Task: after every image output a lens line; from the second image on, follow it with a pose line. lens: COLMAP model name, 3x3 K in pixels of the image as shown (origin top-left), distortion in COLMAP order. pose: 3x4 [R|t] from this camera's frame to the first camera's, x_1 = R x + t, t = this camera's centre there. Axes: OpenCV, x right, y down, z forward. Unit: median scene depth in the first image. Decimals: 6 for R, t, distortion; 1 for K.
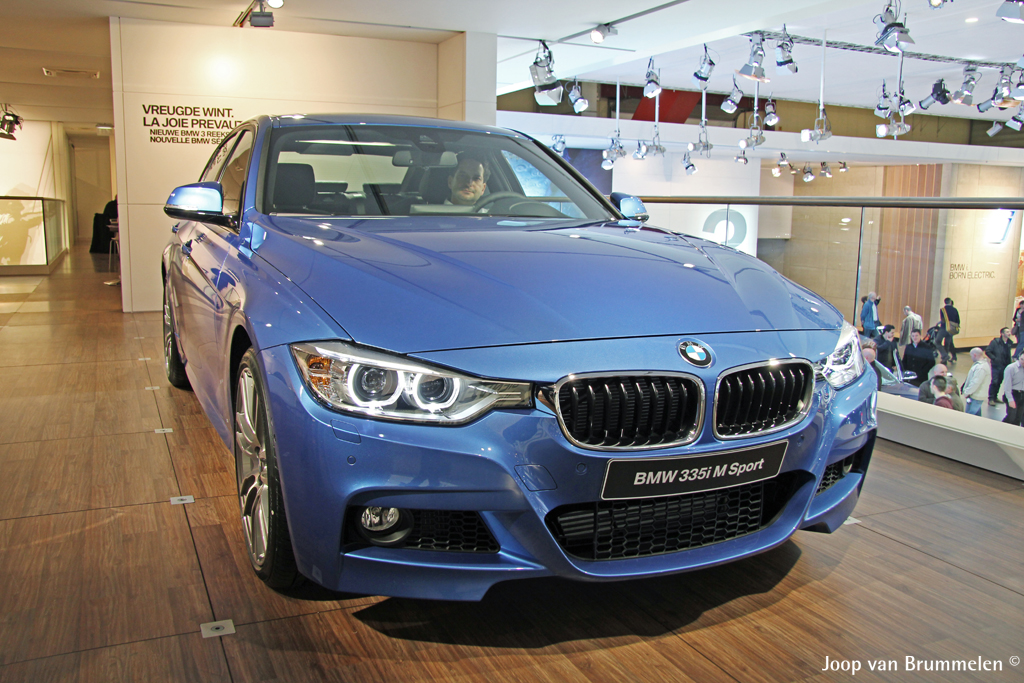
lens RADIAL K [[890.7, 0, 512.0], [0, 890.7, 341.5], [0, 0, 1]] dist [-0.155485, 0.213385]
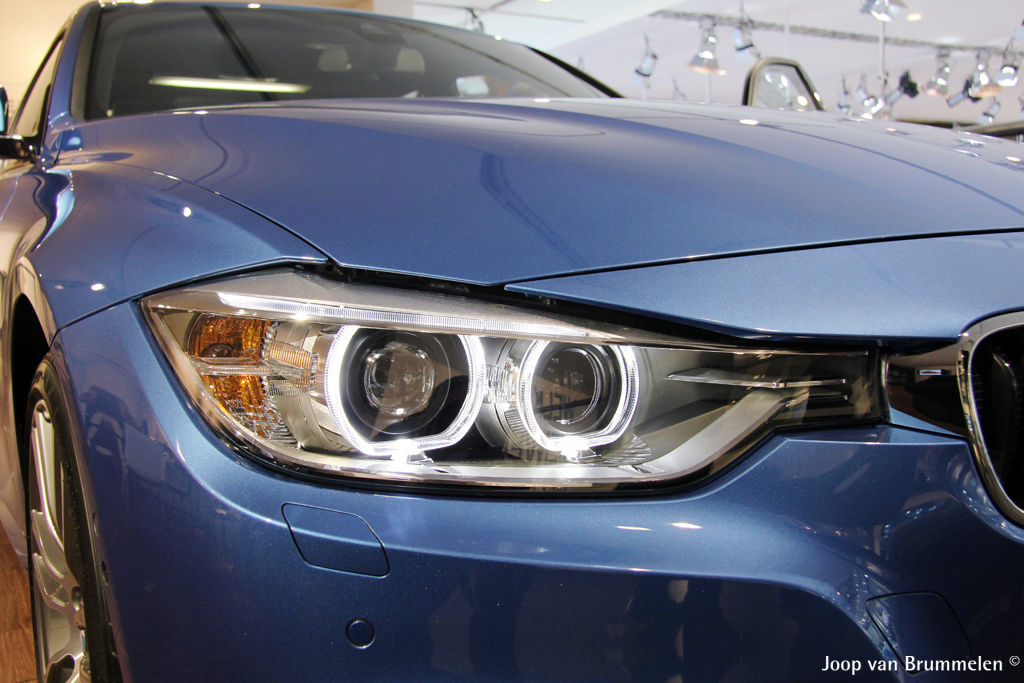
lens RADIAL K [[981.7, 0, 512.0], [0, 981.7, 341.5], [0, 0, 1]] dist [-0.072338, 0.193093]
pose [[0.992863, -0.061102, 0.102415, -0.137135], [0.067997, 0.995550, -0.065237, 0.052539], [-0.097974, 0.071735, 0.992600, 0.569861]]
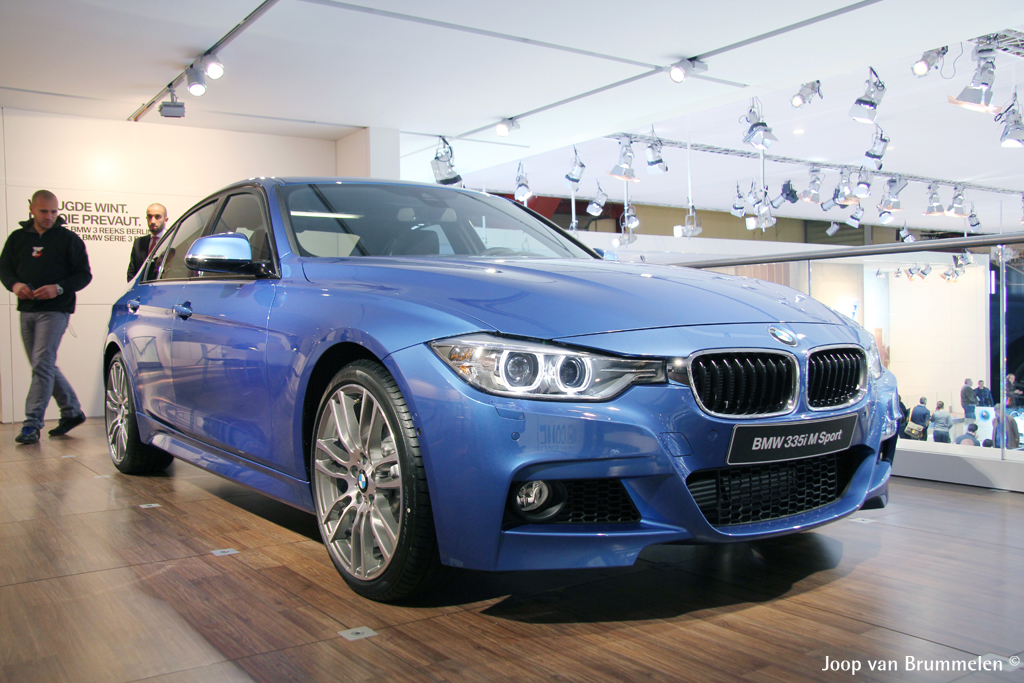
lens RADIAL K [[932.1, 0, 512.0], [0, 932.1, 341.5], [0, 0, 1]] dist [-0.084492, 0.018126]
pose [[0.983089, -0.038304, 0.179077, -0.332850], [0.062716, 0.989168, -0.132718, 0.148139], [-0.172054, 0.141705, 0.974842, -0.100025]]
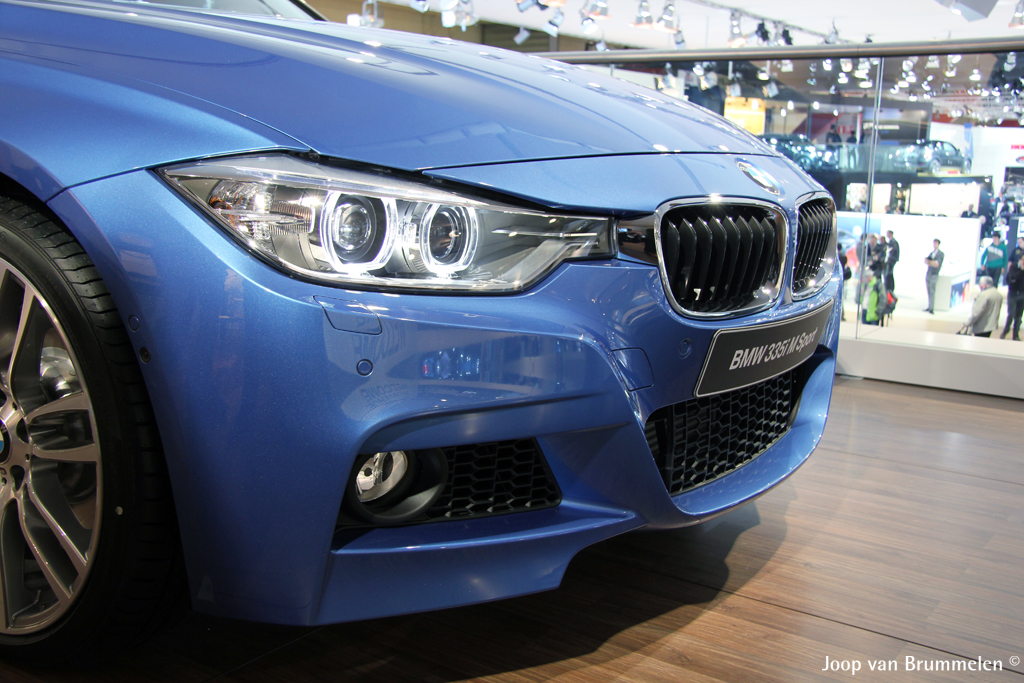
lens RADIAL K [[1093.0, 0, 512.0], [0, 1093.0, 341.5], [0, 0, 1]] dist [-0.015294, 0.002305]
pose [[0.861197, -0.084960, 0.501121, -0.375672], [0.068303, 0.996333, 0.051537, 0.079280], [-0.503661, -0.010155, 0.863841, 0.338870]]
